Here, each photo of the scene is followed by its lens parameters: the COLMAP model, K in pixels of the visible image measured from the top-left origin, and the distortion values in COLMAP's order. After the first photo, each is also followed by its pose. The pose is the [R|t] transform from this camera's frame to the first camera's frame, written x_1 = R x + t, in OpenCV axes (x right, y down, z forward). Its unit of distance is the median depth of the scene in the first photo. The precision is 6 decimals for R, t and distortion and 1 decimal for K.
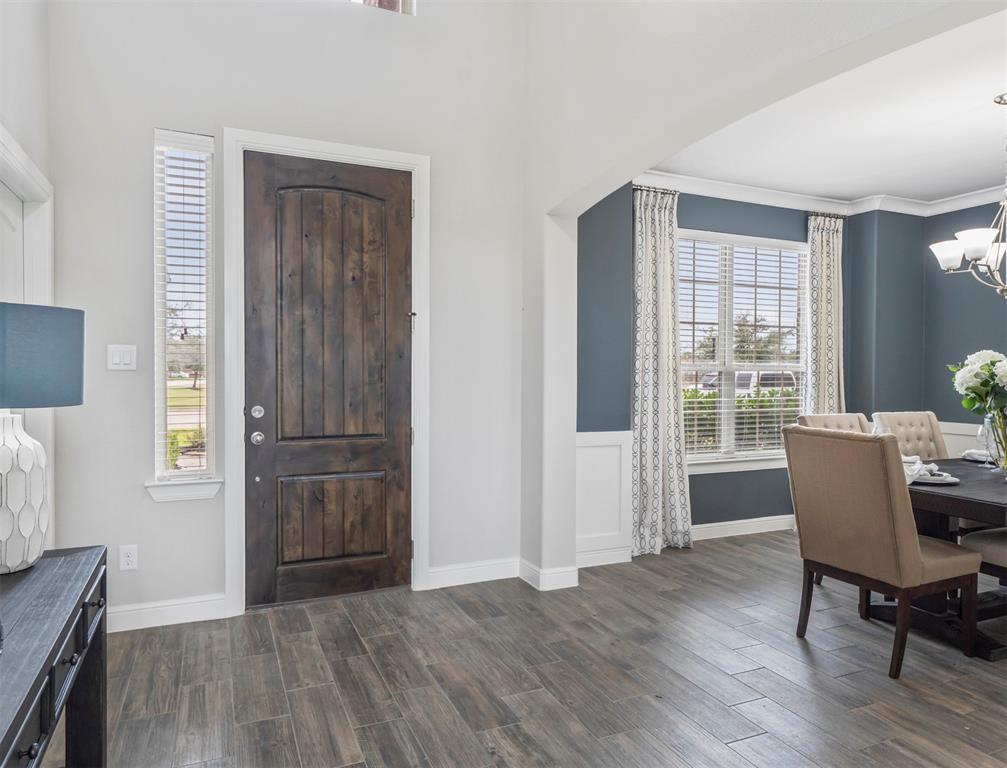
lens RADIAL K [[673.5, 0, 503.5], [0, 673.5, 384.0], [0, 0, 1]] dist [0.000179, -0.001215]
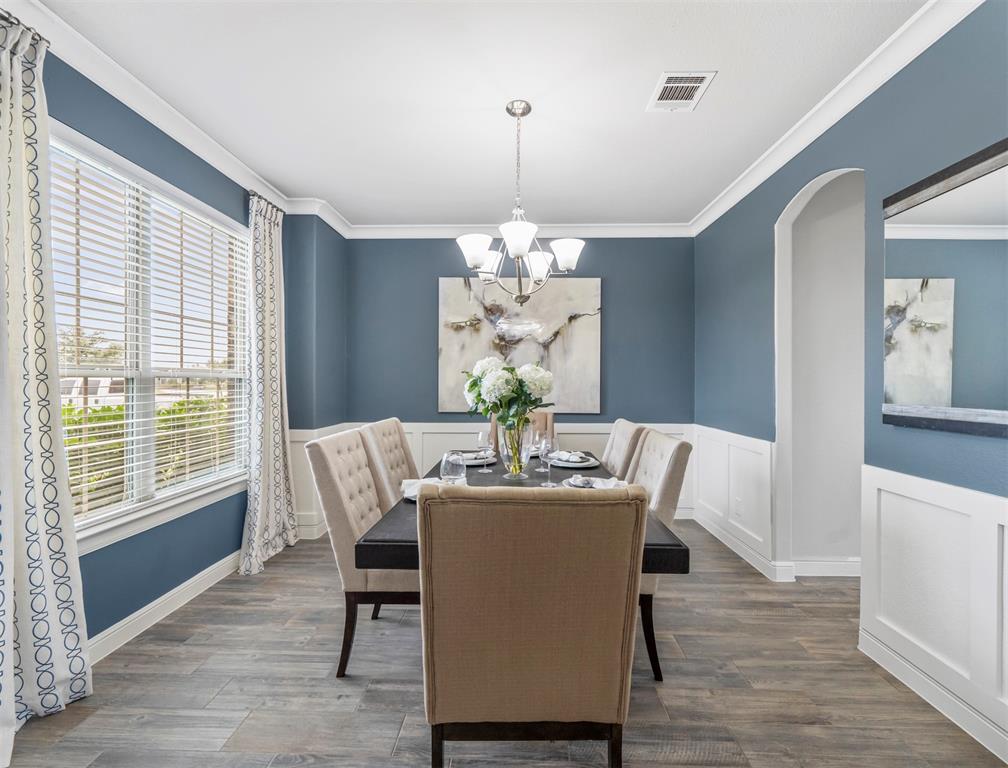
lens RADIAL K [[445.3, 0, 510.4], [0, 445.3, 380.5], [0, 0, 1]] dist [0.000849, 0.000443]
pose [[0.435297, -0.004396, 0.900276, 0.132997], [0.017083, 0.999848, -0.003378, -0.012185], [-0.900125, 0.016850, 0.435306, 0.693112]]
